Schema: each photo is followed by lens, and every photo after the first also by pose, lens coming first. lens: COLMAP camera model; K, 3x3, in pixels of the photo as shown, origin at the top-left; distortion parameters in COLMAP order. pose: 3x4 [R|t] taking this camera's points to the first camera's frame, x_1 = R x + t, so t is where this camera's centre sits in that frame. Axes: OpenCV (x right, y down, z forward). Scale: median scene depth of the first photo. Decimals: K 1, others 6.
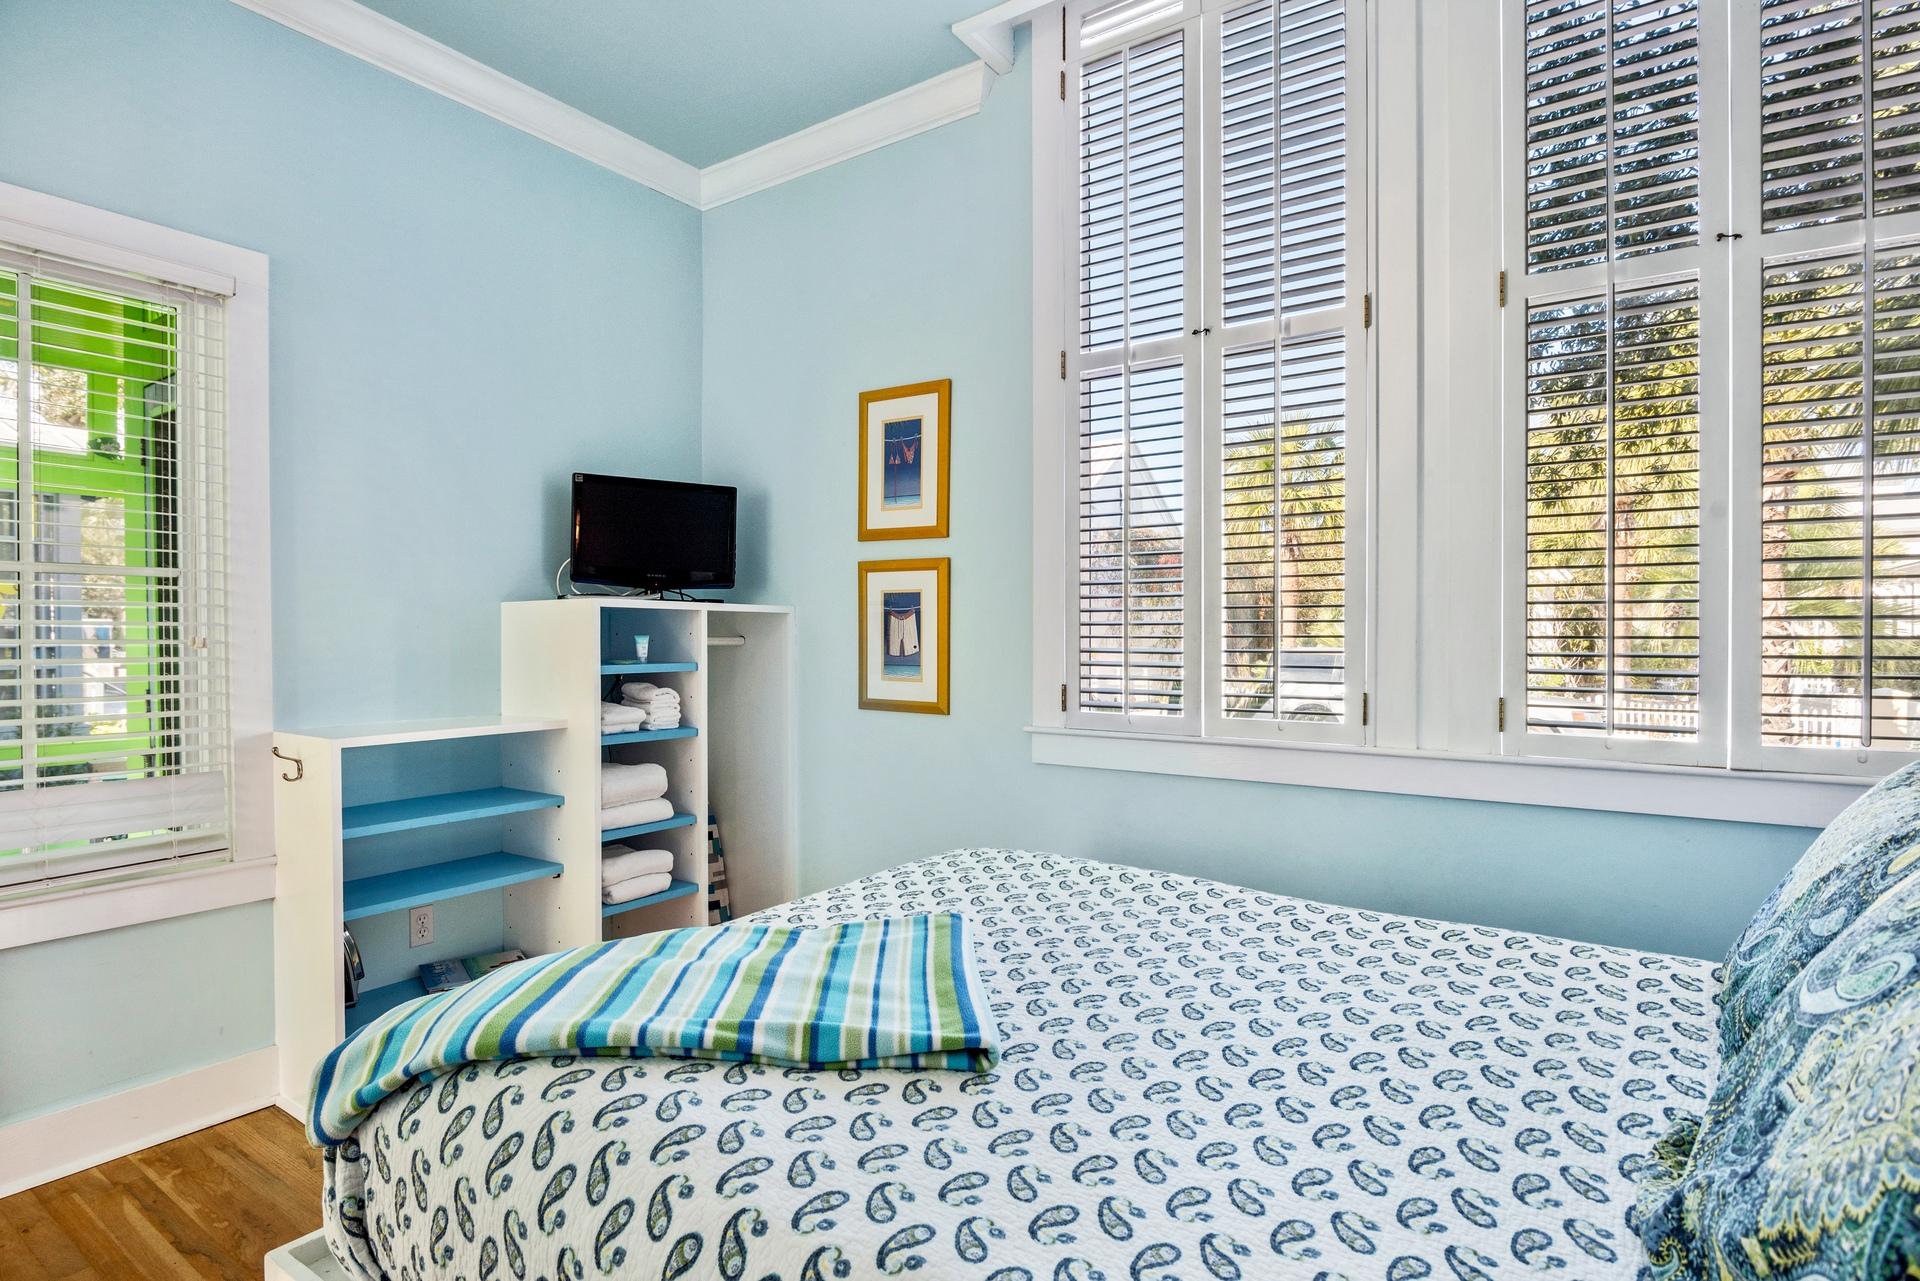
lens RADIAL K [[988.0, 0, 960.0], [0, 988.0, 640.5], [0, 0, 1]] dist [-0.002084, -0.000034]
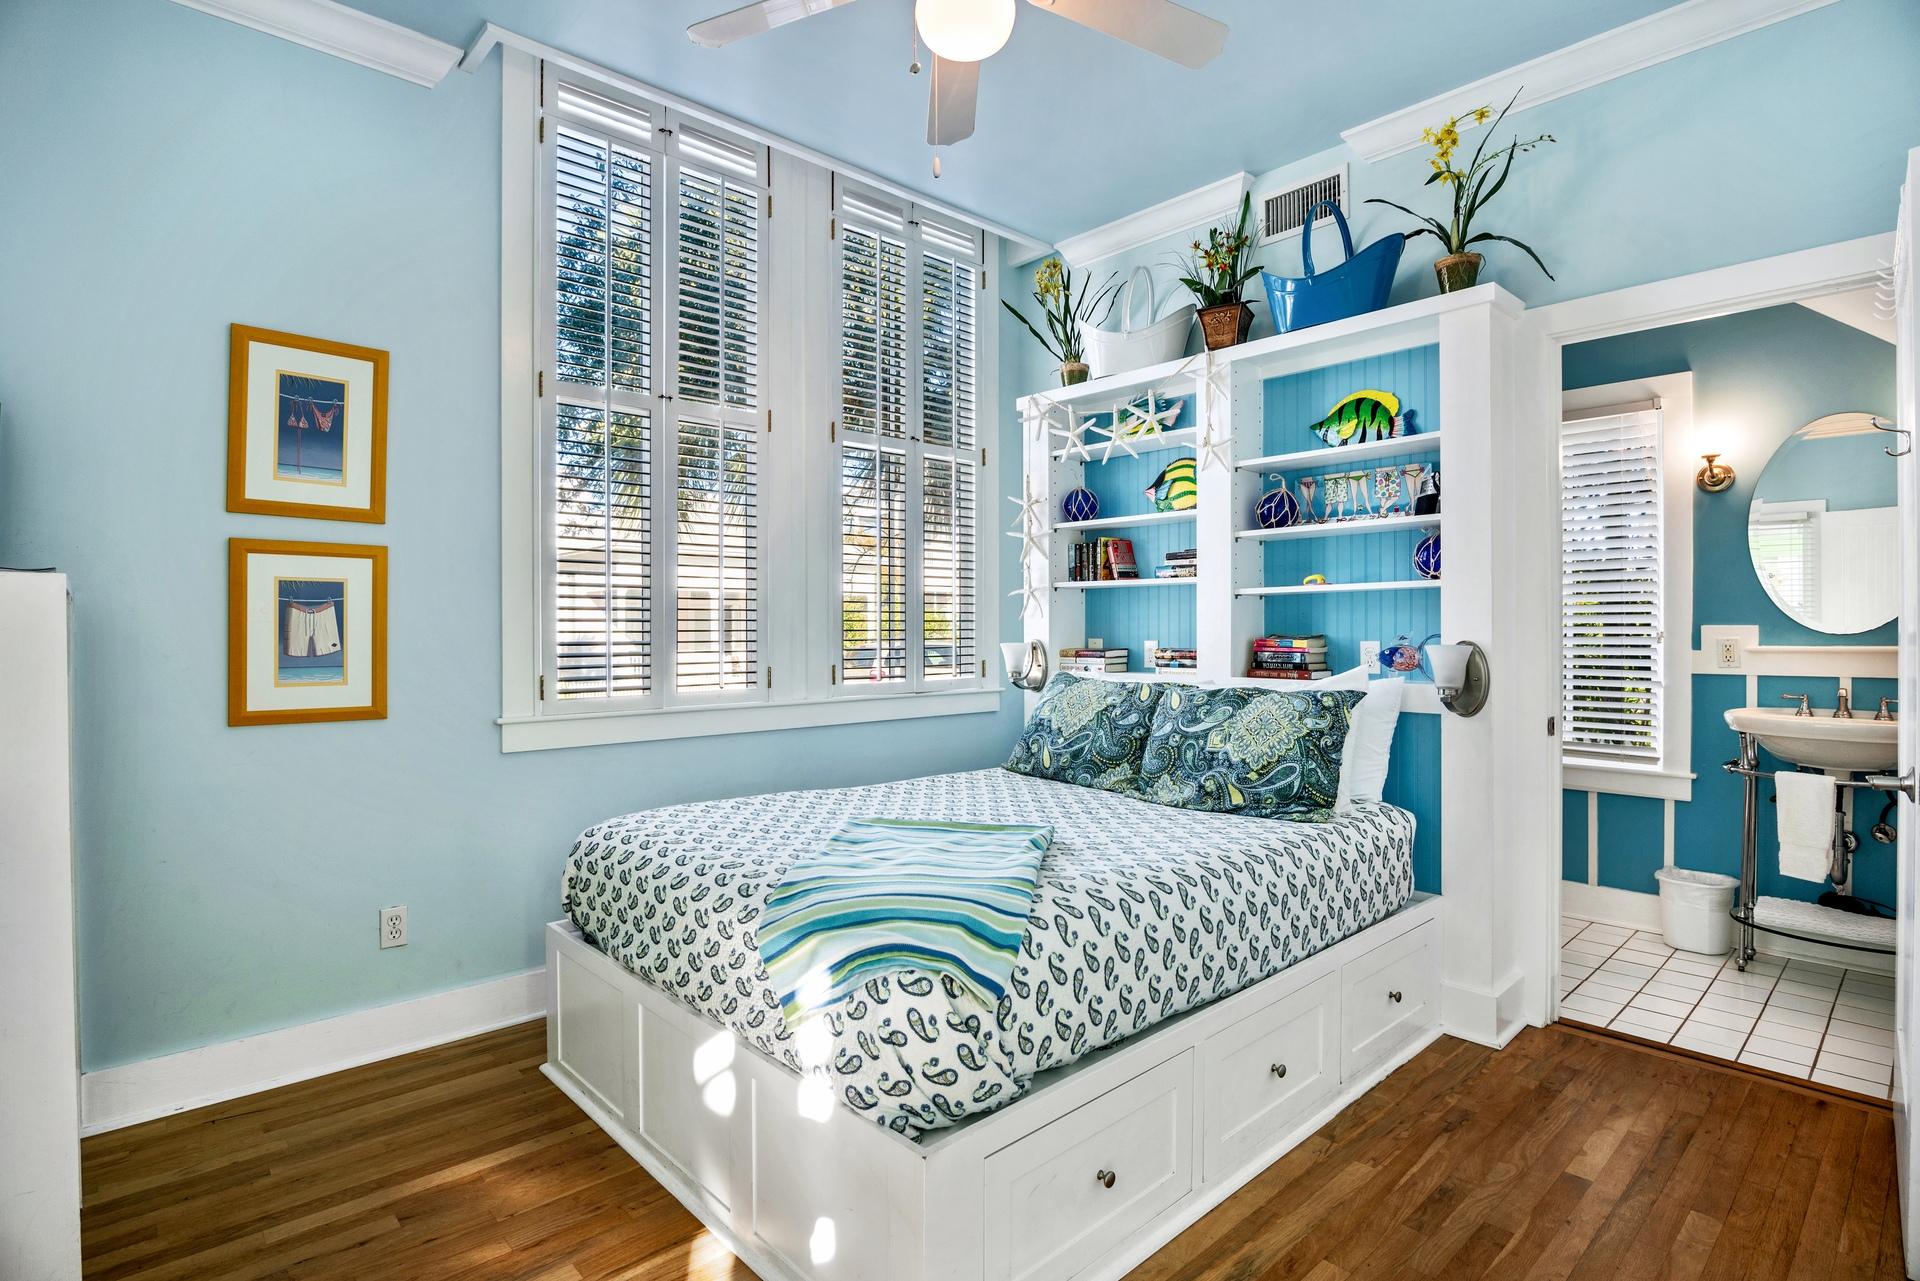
lens RADIAL K [[953.7, 0, 960.0], [0, 953.7, 640.5], [0, 0, 1]] dist [-0.001352, -0.000337]
pose [[0.212187, -0.008238, 0.977194, -0.743855], [0.010851, 0.999923, 0.006073, 0.003315], [-0.977169, 0.009315, 0.212260, 0.287775]]
